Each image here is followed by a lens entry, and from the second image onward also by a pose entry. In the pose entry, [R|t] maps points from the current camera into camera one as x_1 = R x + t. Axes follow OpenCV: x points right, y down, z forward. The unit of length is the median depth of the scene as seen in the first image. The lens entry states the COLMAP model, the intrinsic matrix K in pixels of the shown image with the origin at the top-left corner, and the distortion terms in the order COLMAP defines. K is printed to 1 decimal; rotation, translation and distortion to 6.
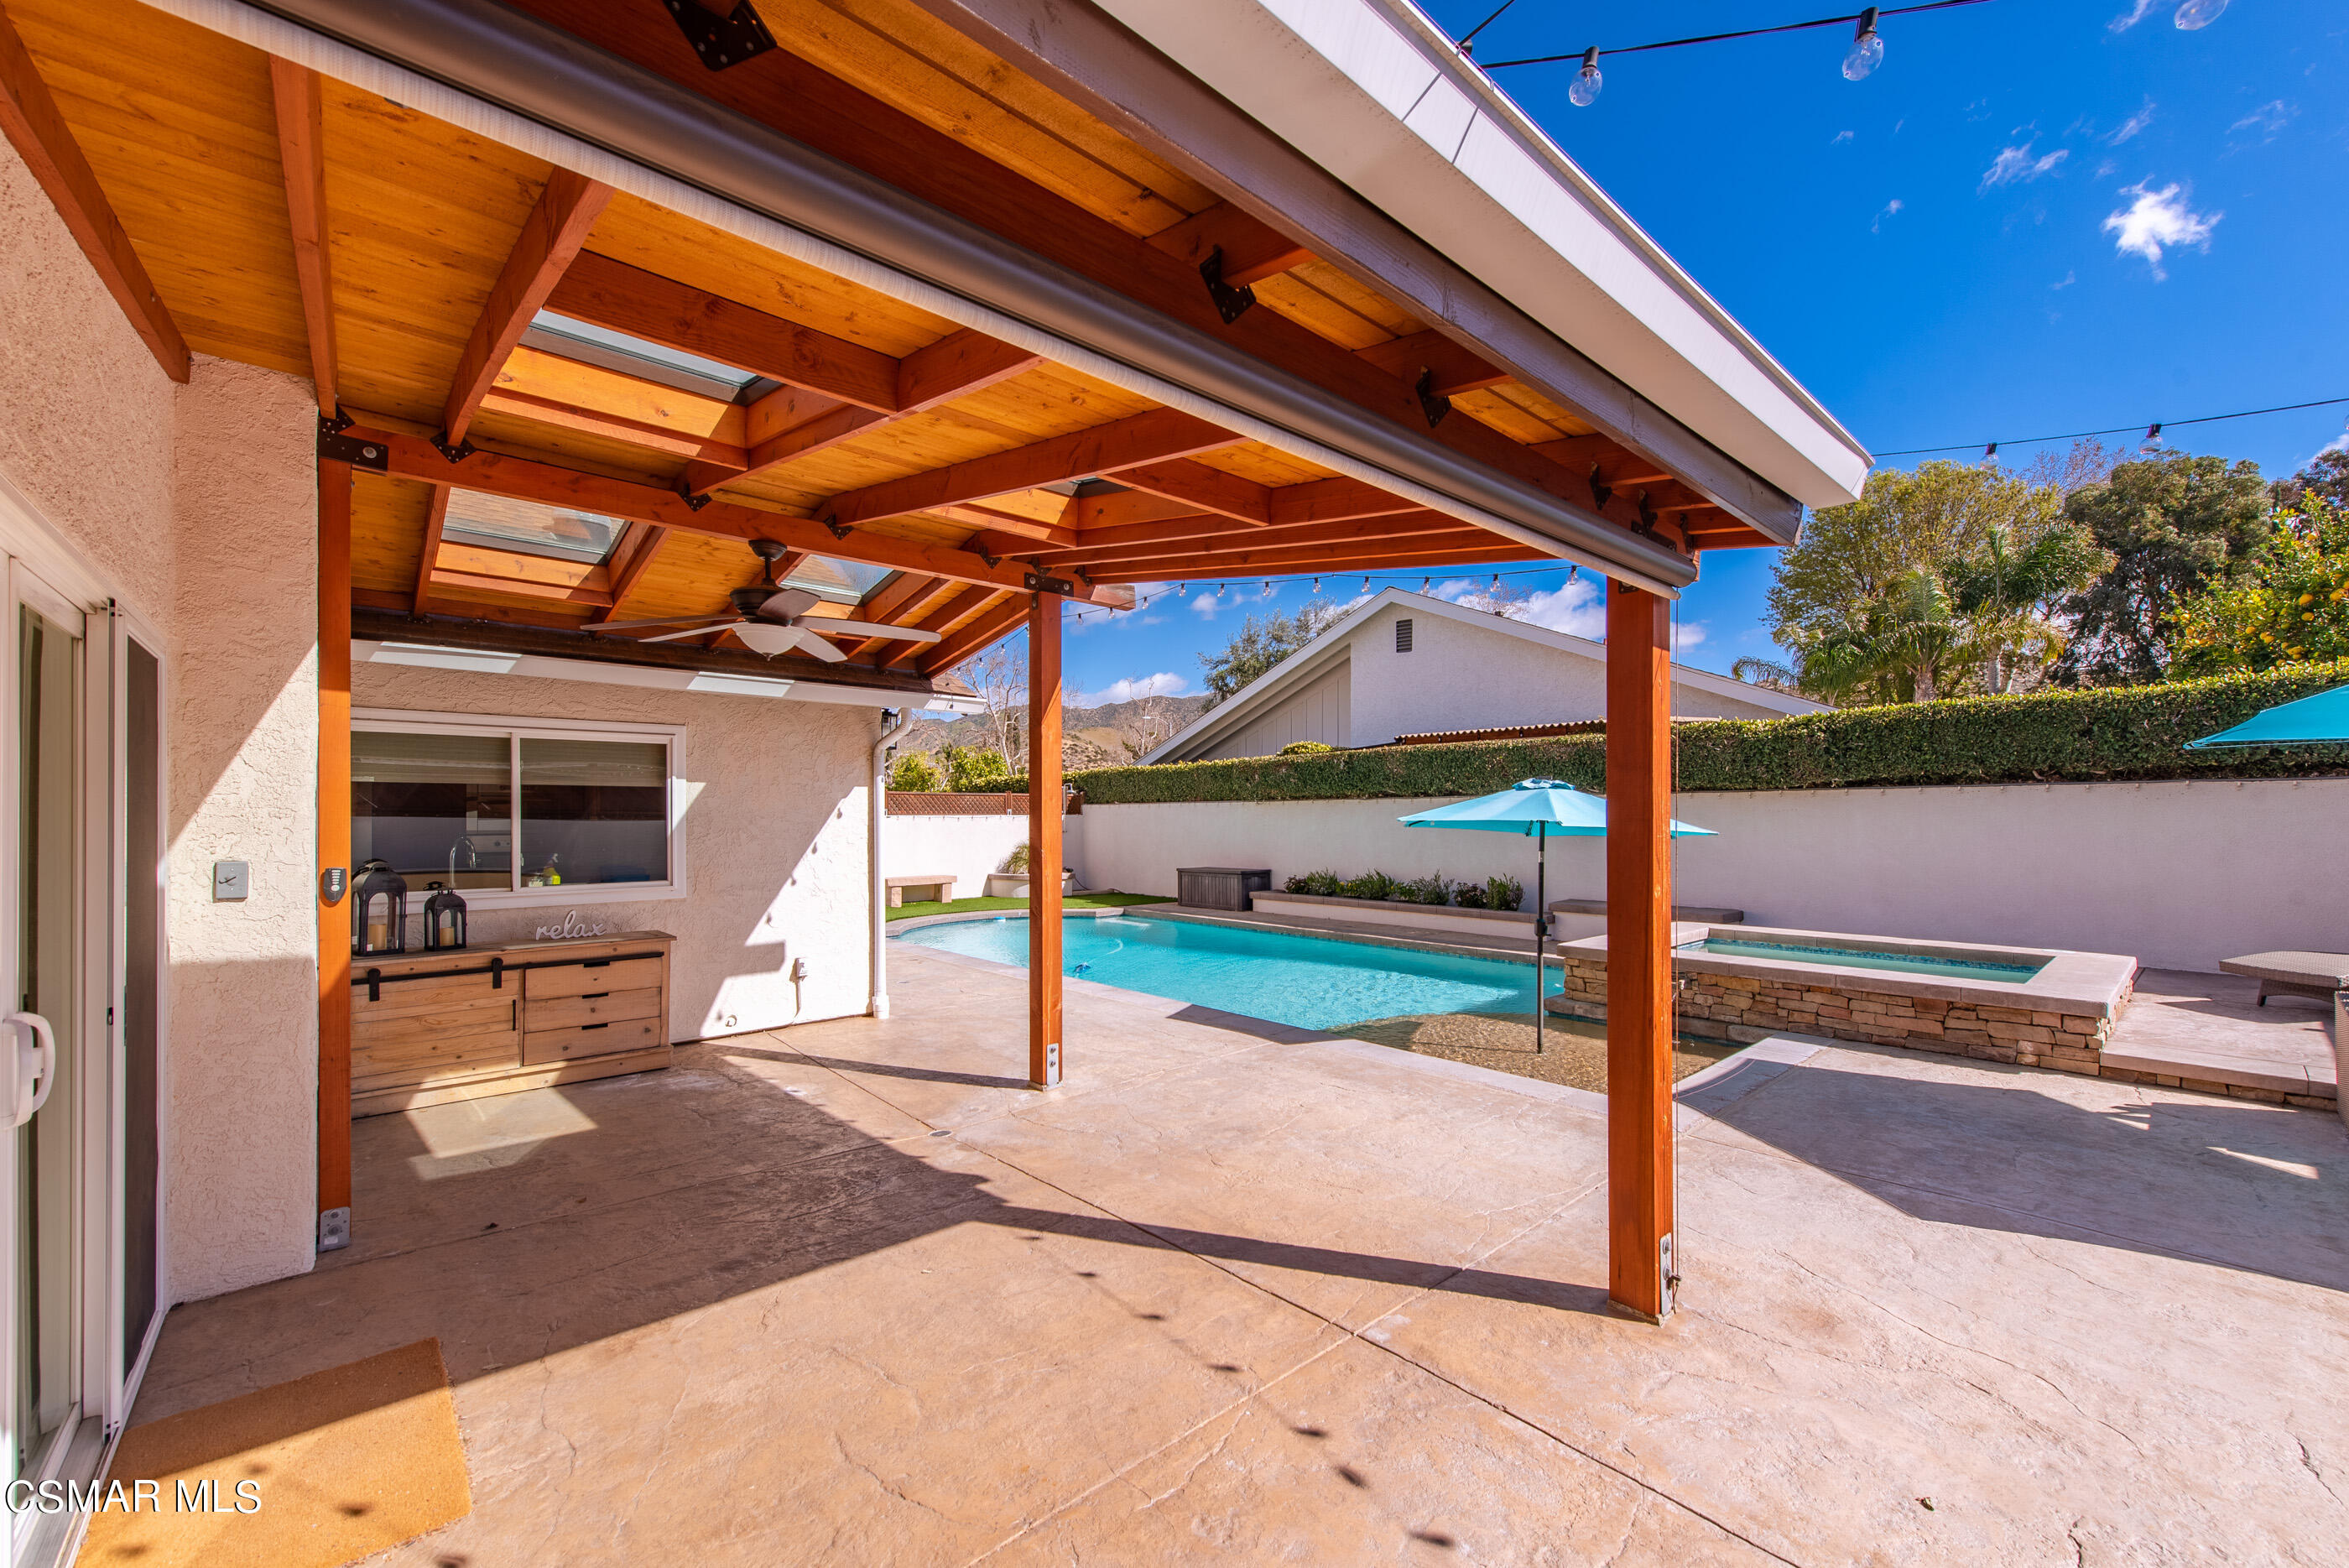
lens RADIAL K [[935.2, 0, 1174.5], [0, 935.2, 784.0], [0, 0, 1]] dist [0.000158, -0.000020]
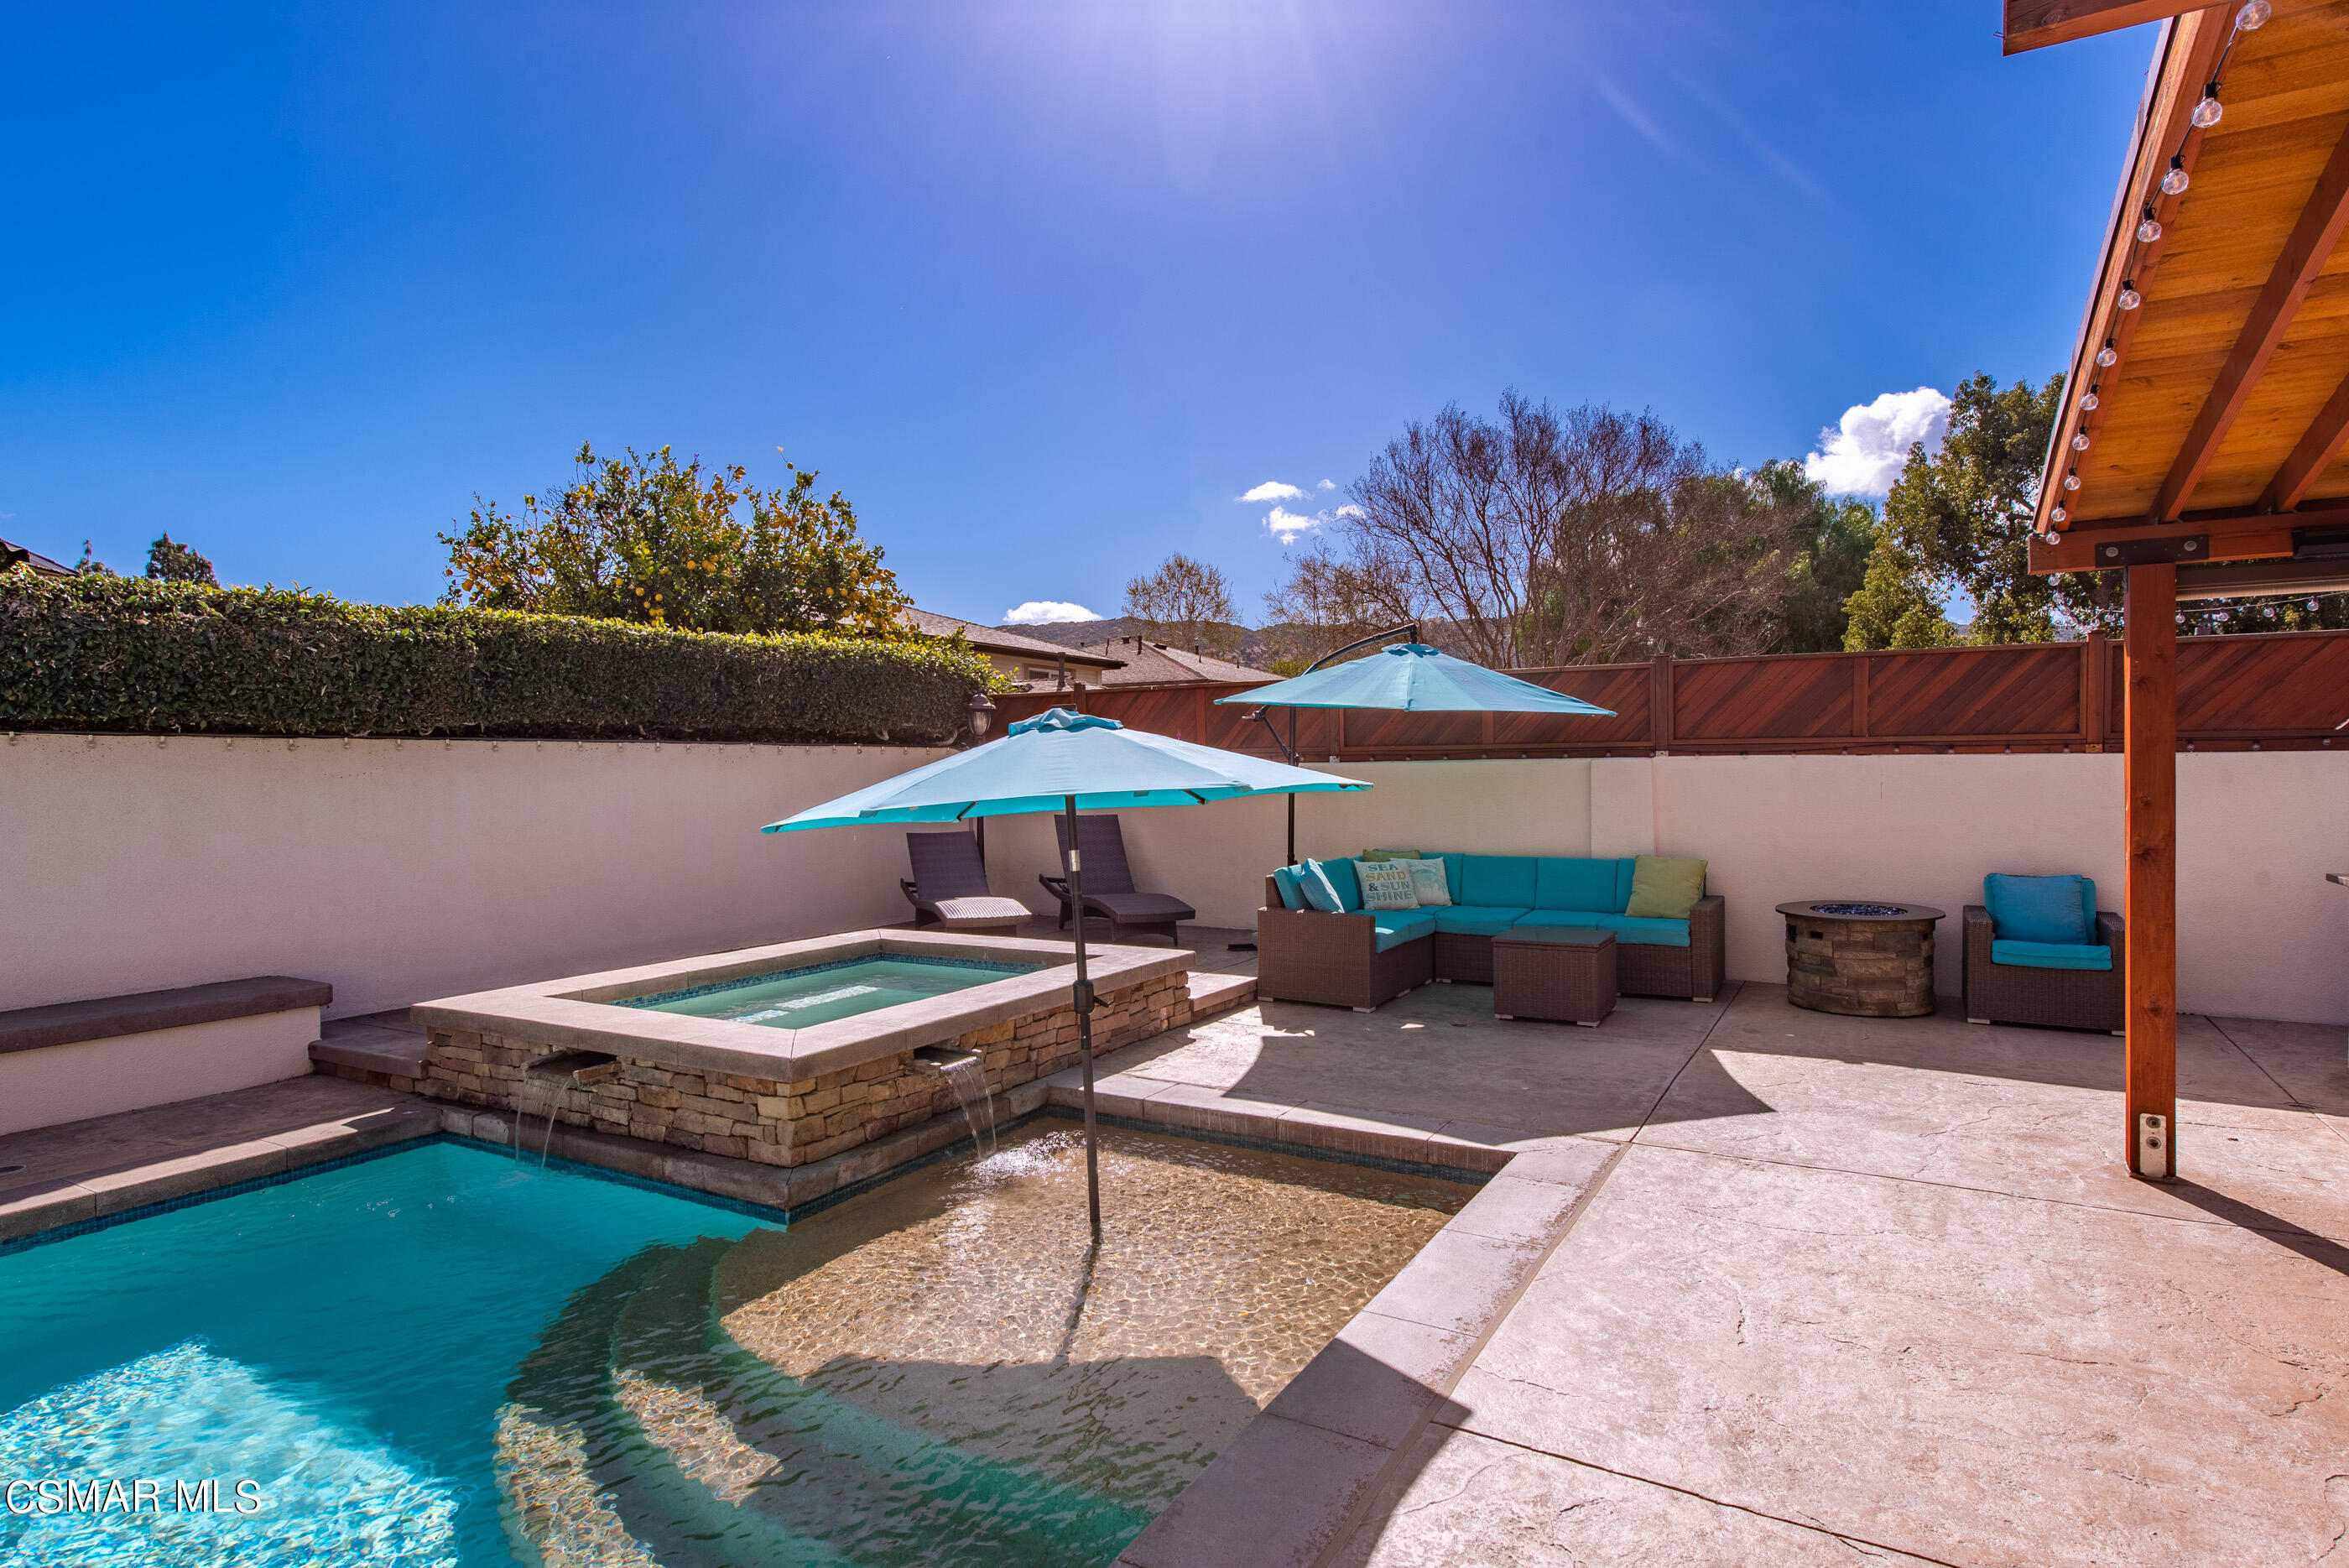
lens RADIAL K [[1224.2, 0, 1174.5], [0, 1224.2, 784.0], [0, 0, 1]] dist [0.032743, 0.000079]
pose [[-0.304382, -0.010809, 0.952489, -0.248059], [-0.023991, 0.999705, 0.003678, 0.024878], [-0.952248, -0.021732, -0.304552, 1.038018]]
